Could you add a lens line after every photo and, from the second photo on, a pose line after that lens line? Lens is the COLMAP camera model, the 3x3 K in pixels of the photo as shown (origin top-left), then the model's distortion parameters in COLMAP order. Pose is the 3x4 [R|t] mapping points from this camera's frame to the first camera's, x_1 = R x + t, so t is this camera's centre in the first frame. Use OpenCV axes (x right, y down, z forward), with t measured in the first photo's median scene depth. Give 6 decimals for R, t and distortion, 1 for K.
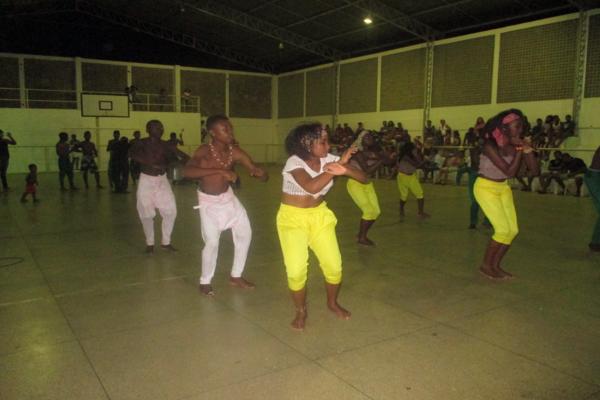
lens RADIAL K [[497.6, 0, 301.6], [0, 497.6, 189.6], [0, 0, 1]] dist [-0.020929, -0.014102]
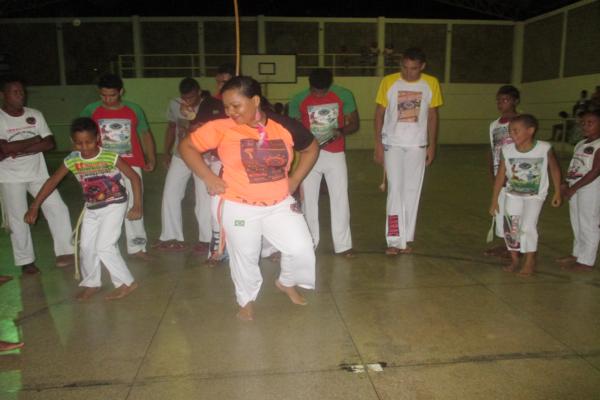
lens RADIAL K [[497.6, 0, 301.6], [0, 497.6, 189.6], [0, 0, 1]] dist [-0.020929, -0.014102]
pose [[0.882013, 0.061491, -0.467195, 0.022401], [-0.038970, 0.997572, 0.057727, -0.026949], [0.469611, -0.032709, 0.882268, 0.312274]]
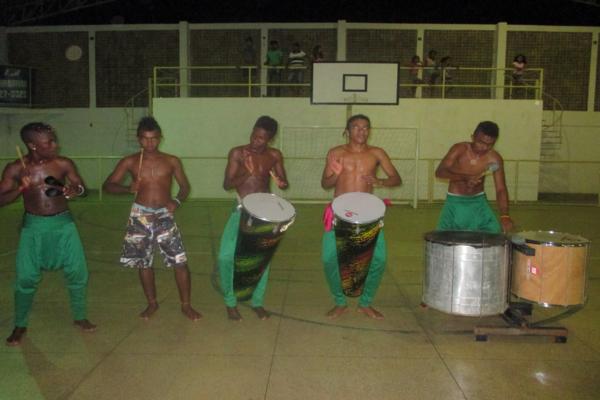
lens RADIAL K [[497.6, 0, 301.6], [0, 497.6, 189.6], [0, 0, 1]] dist [-0.020929, -0.014102]
pose [[0.815297, 0.058992, -0.576031, -0.122247], [-0.070585, 0.997503, 0.002253, -0.050980], [0.574725, 0.038822, 0.817425, 0.501991]]
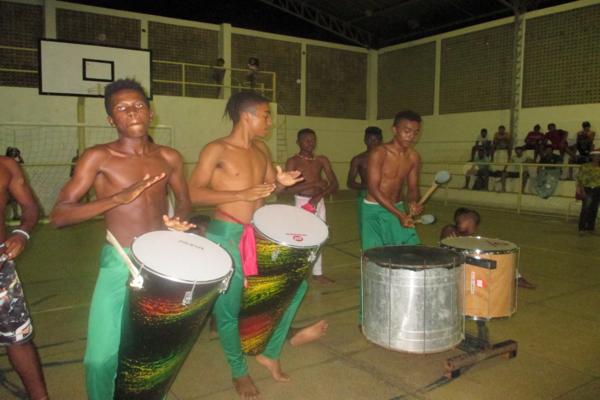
lens RADIAL K [[497.6, 0, 301.6], [0, 497.6, 189.6], [0, 0, 1]] dist [-0.020929, -0.014102]
pose [[0.999995, 0.002466, 0.001966, -0.204586], [-0.002411, 0.999627, -0.027190, -0.052821], [-0.002032, 0.027185, 0.999628, 0.534459]]
